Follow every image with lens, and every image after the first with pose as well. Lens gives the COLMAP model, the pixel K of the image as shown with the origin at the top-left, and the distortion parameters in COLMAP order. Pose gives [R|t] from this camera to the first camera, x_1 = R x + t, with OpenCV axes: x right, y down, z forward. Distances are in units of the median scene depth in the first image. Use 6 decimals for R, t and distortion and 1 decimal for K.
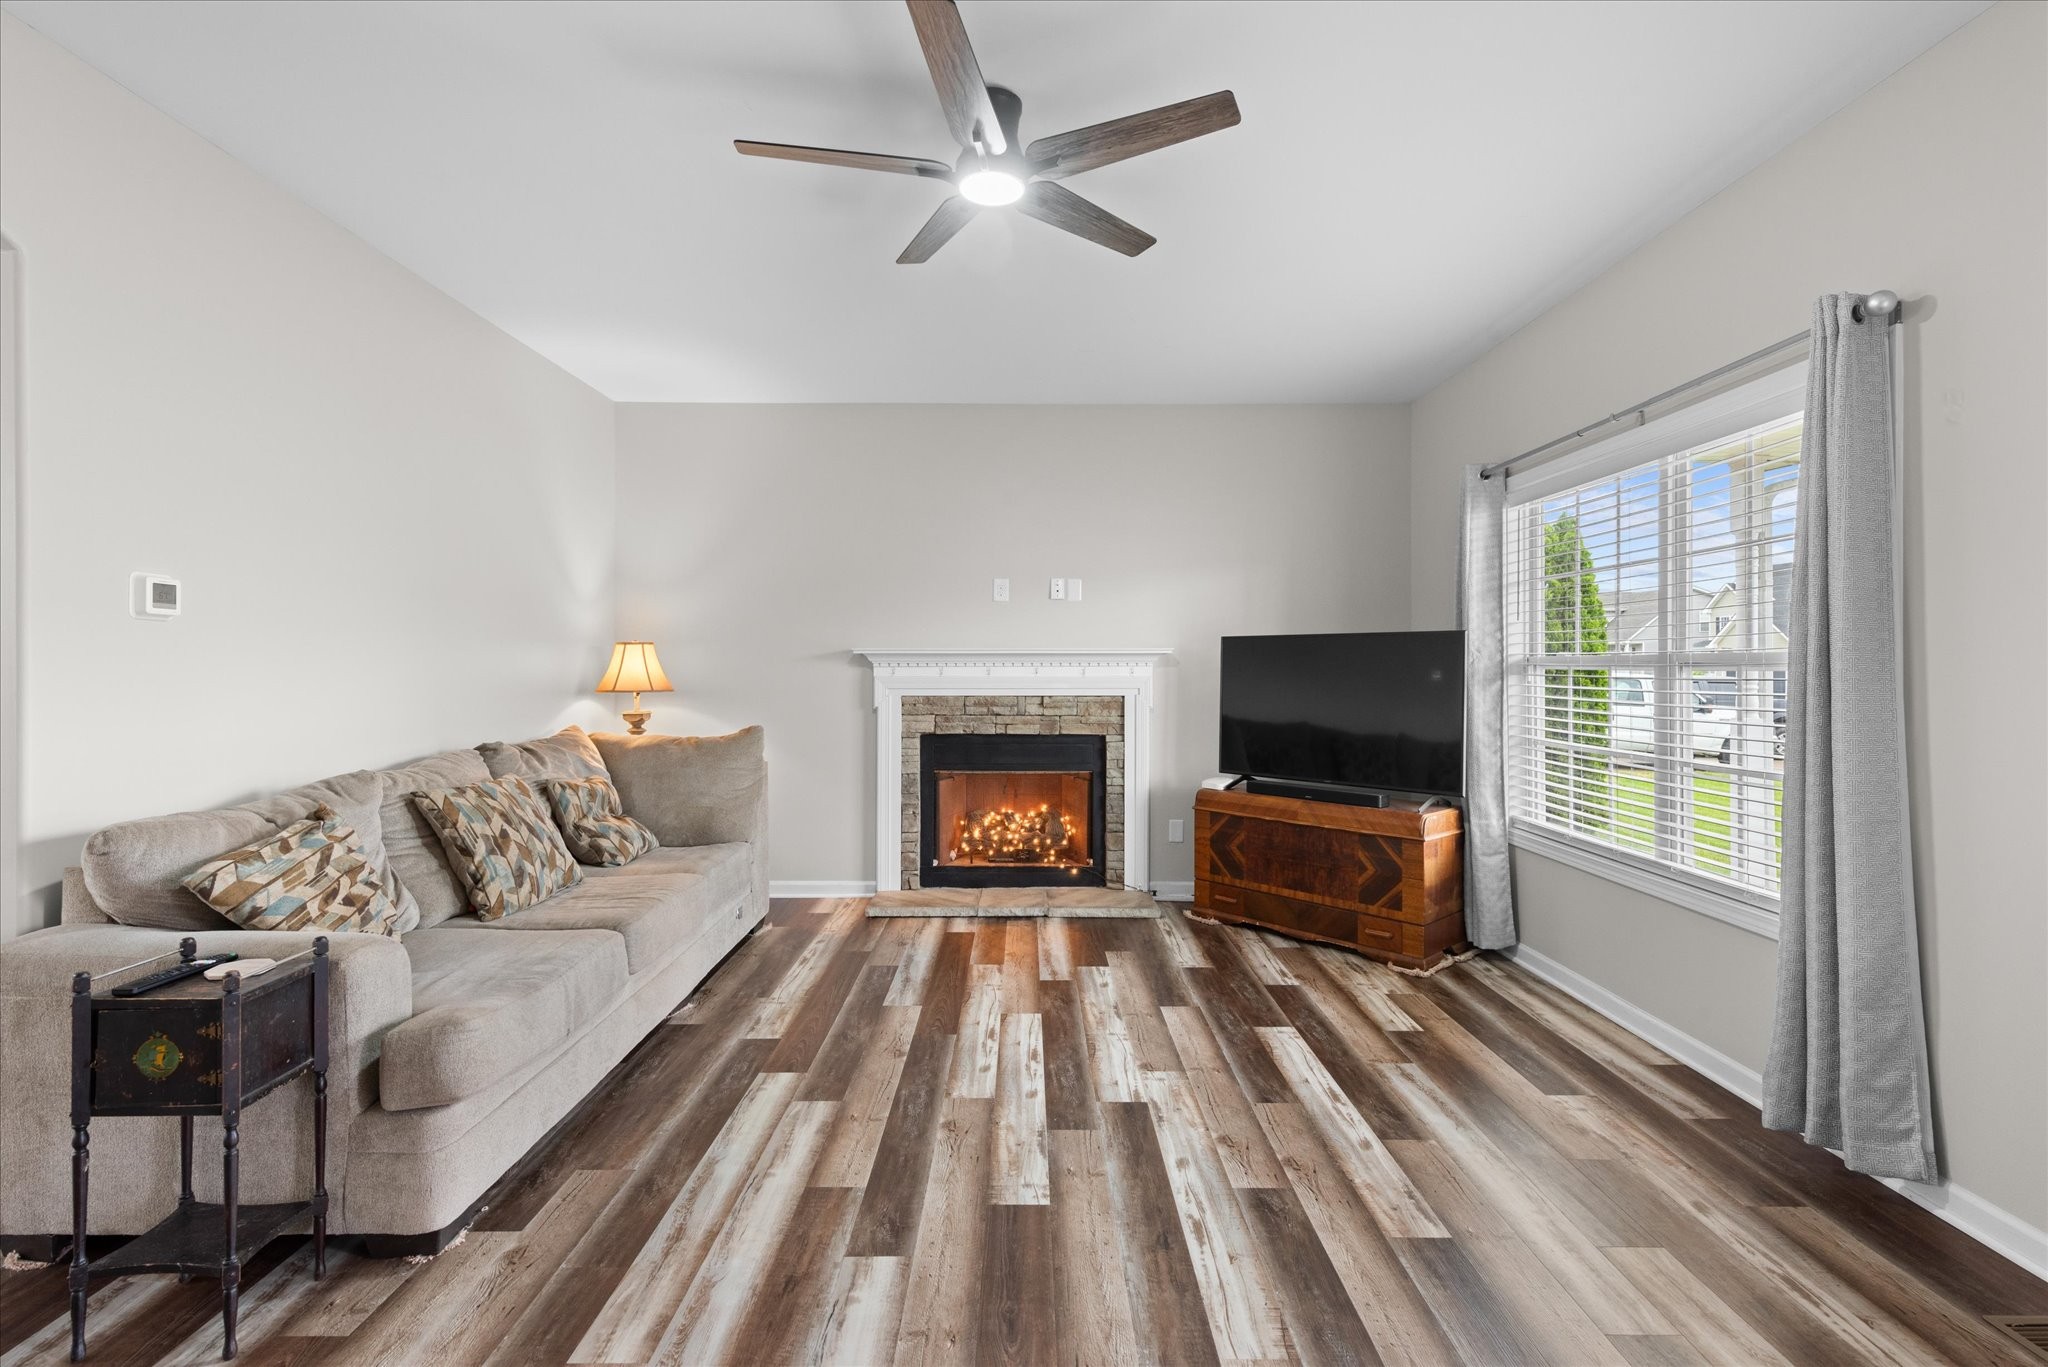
lens RADIAL K [[910.5, 0, 1029.7], [0, 910.5, 668.4], [0, 0, 1]] dist [0.010477, -0.001360]
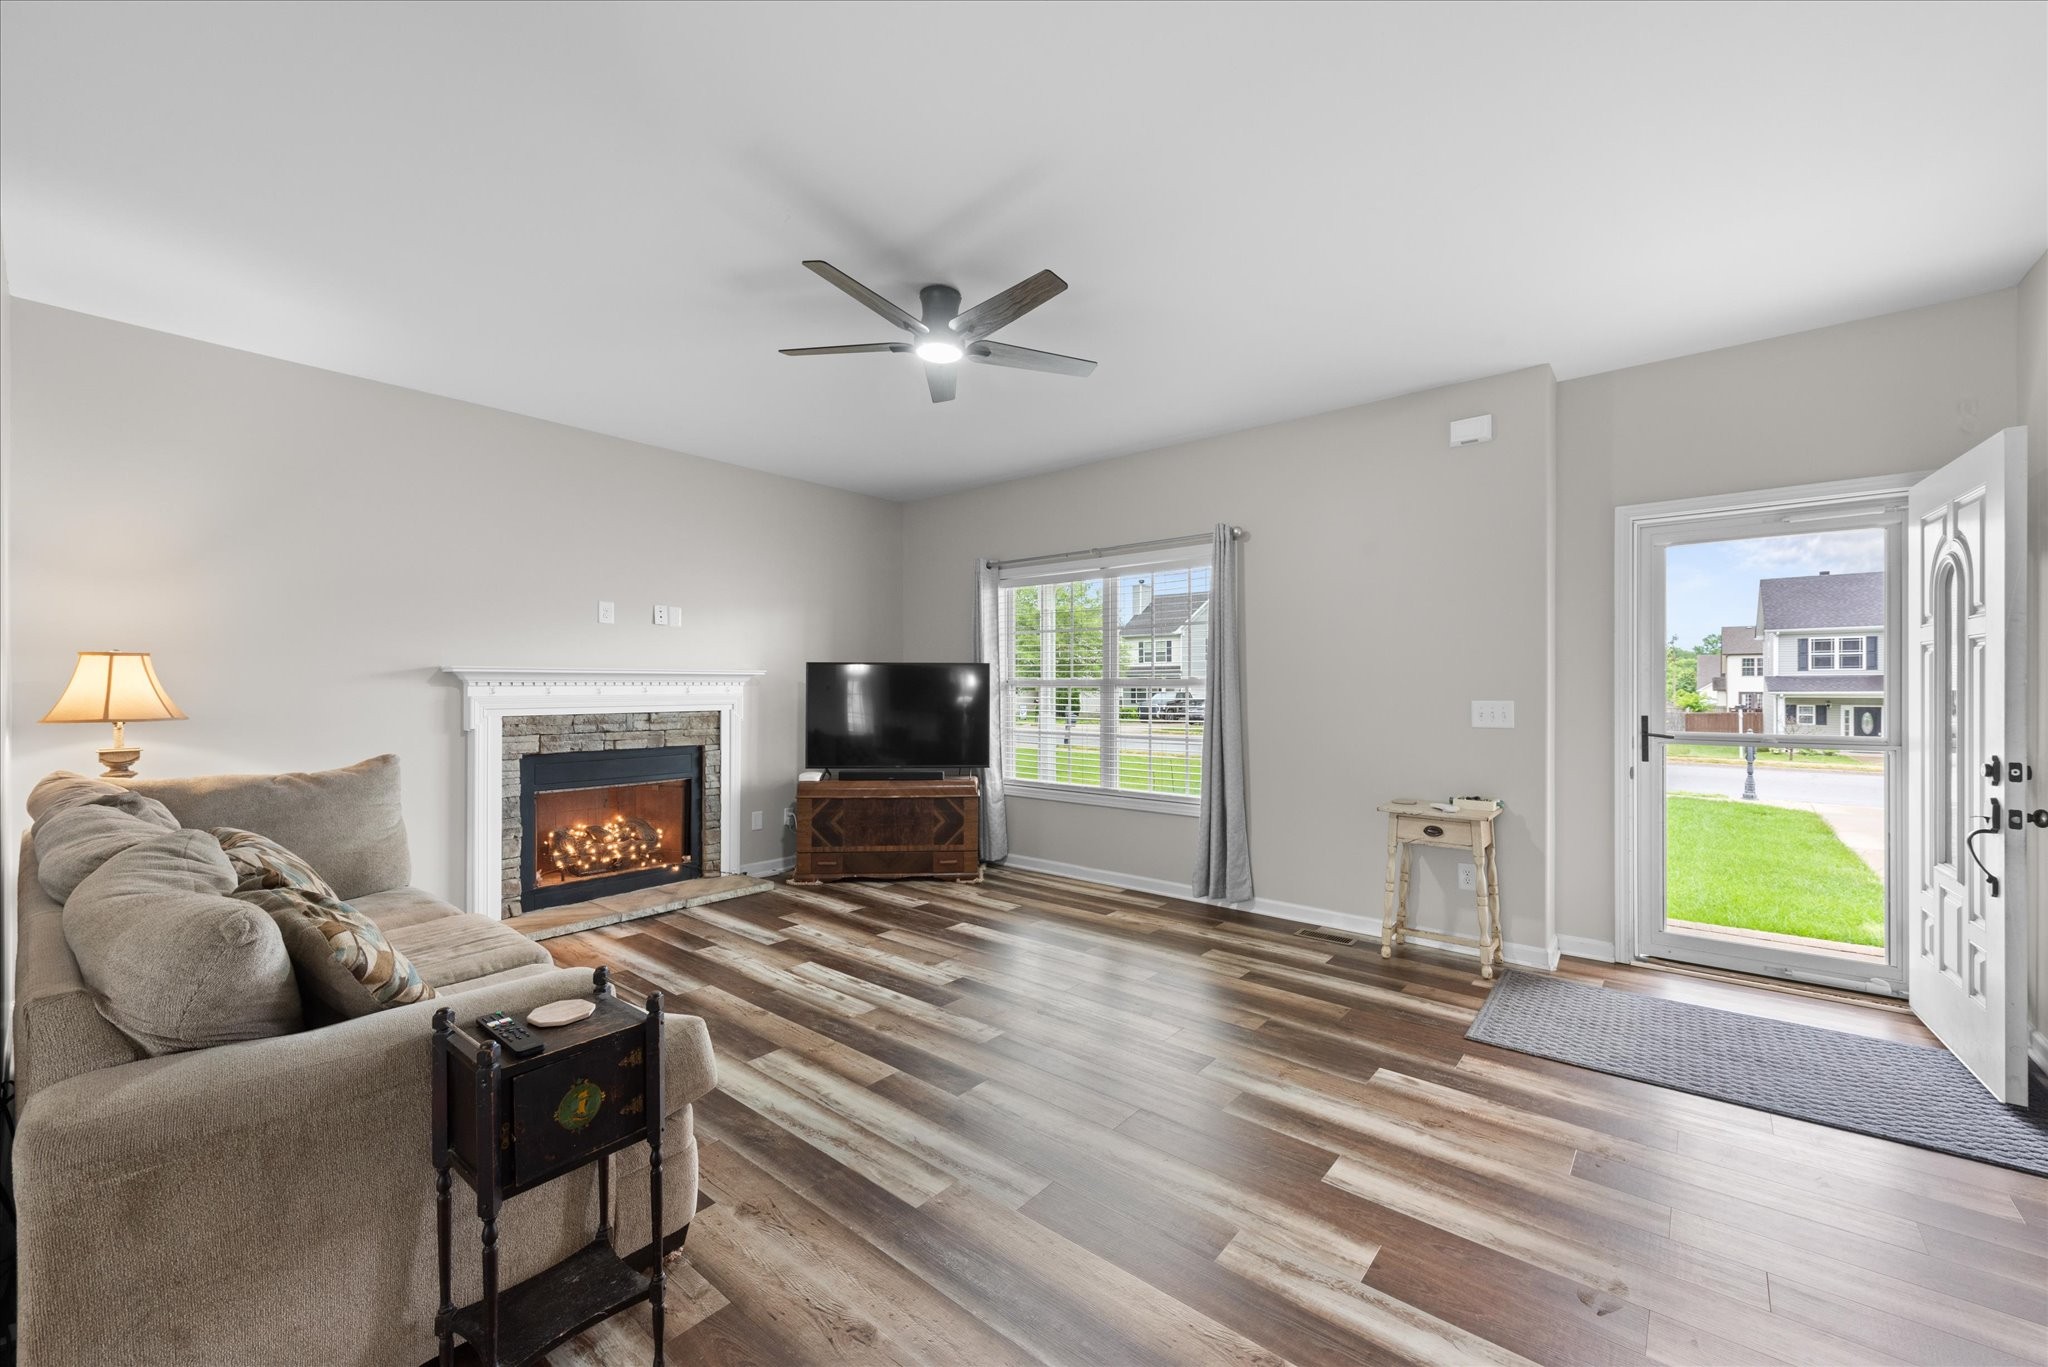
lens RADIAL K [[795.2, 0, 1024.8], [0, 795.2, 689.7], [0, 0, 1]] dist [0.009946, -0.001876]
pose [[0.645842, -0.004515, 0.763458, -0.466524], [0.000454, 0.999985, 0.005529, -0.002661], [-0.763471, -0.003224, 0.645834, 0.045330]]
